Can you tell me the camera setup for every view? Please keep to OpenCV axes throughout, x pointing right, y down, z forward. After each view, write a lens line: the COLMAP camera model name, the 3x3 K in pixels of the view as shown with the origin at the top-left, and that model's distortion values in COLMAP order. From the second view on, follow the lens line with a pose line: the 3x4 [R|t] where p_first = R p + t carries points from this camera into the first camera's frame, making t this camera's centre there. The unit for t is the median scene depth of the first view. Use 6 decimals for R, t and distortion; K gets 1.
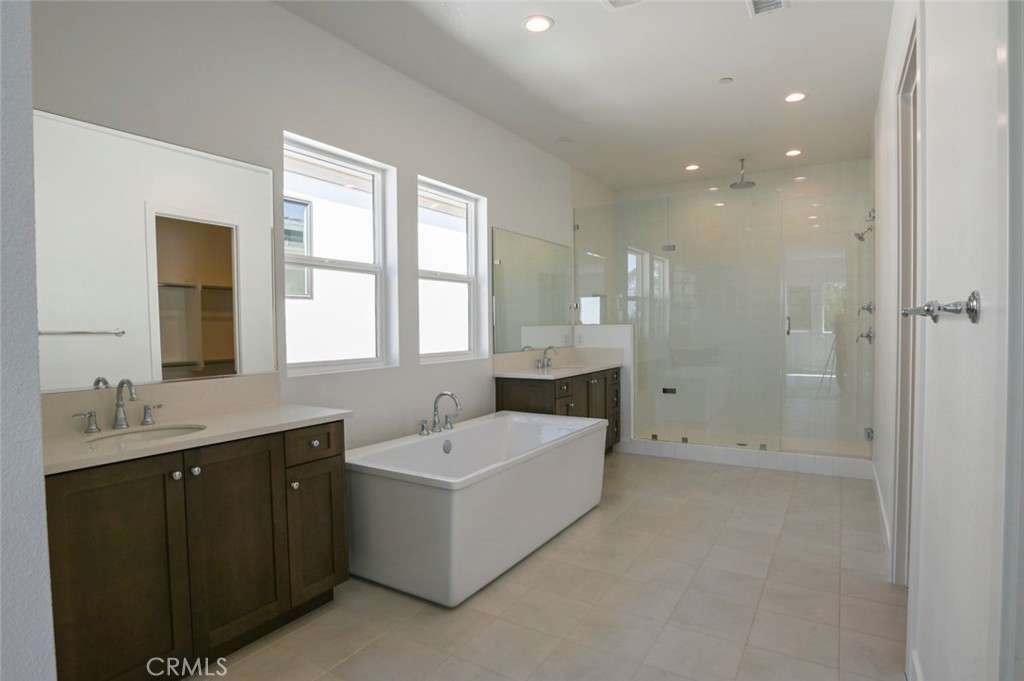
lens RADIAL K [[531.8, 0, 513.5], [0, 531.8, 346.6], [0, 0, 1]] dist [-0.050729, 0.000308]
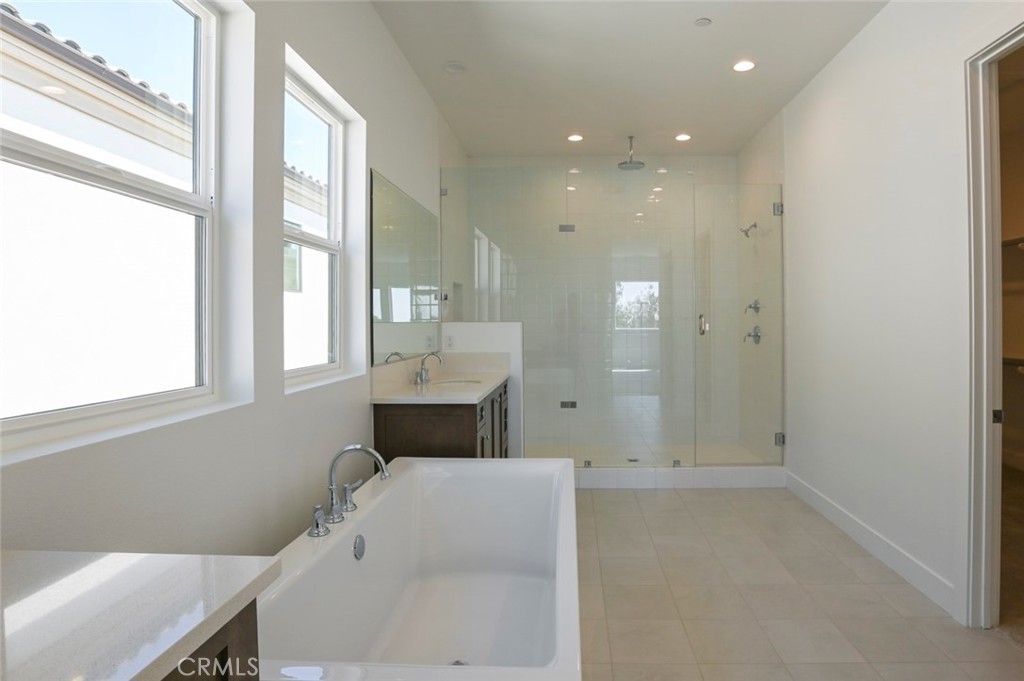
lens RADIAL K [[551.9, 0, 534.9], [0, 551.9, 326.5], [0, 0, 1]] dist [-0.055701, 0.000359]
pose [[0.875871, 0.002927, 0.482537, -0.213546], [0.013675, 0.999429, -0.030884, -0.013627], [-0.482352, 0.033649, 0.875331, 0.389921]]
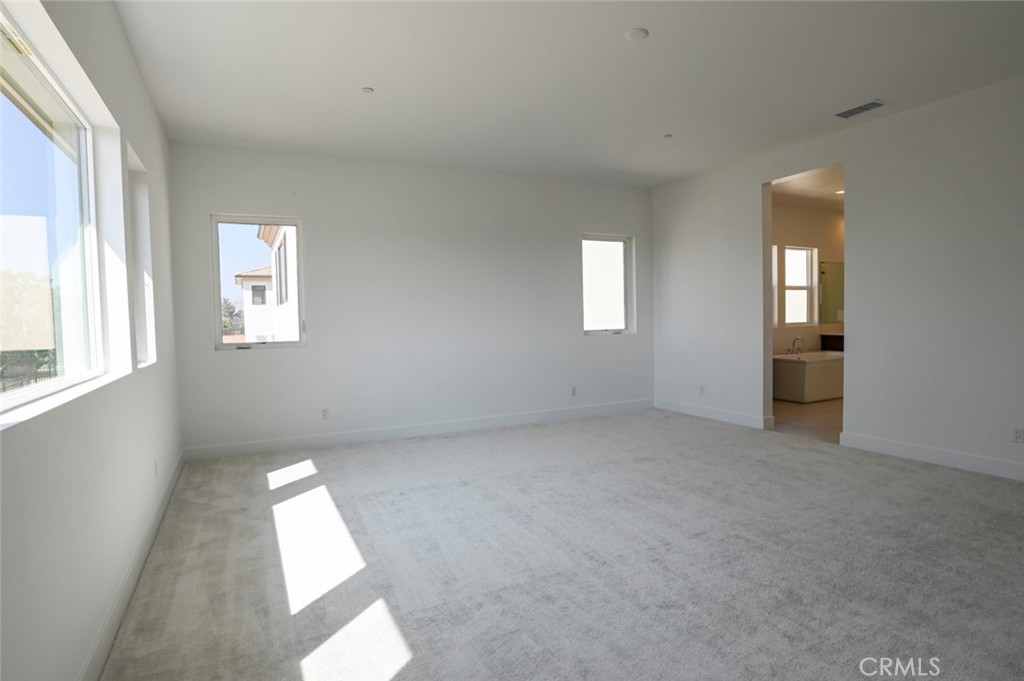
lens RADIAL K [[551.9, 0, 534.9], [0, 551.9, 326.5], [0, 0, 1]] dist [-0.055701, 0.000359]
pose [[0.871617, 0.013976, -0.489988, 0.035057], [-0.017540, 0.999843, -0.002683, 0.057055], [0.489873, 0.010933, 0.871725, -1.573801]]
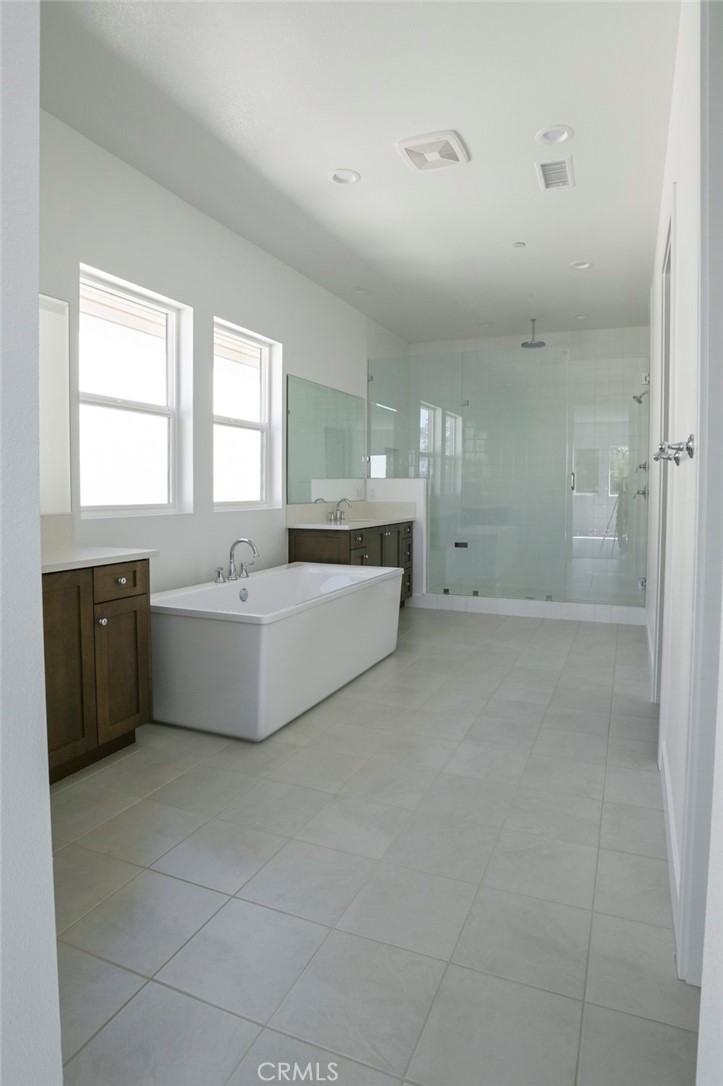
lens RADIAL K [[585.3, 0, 390.9], [0, 585.3, 511.9], [0, 0, 1]] dist [-0.055701, 0.000359]
pose [[0.985135, 0.009918, 0.171493, -0.038969], [-0.010332, 0.999945, 0.001525, 0.028019], [-0.171468, -0.003275, 0.985184, -0.101095]]
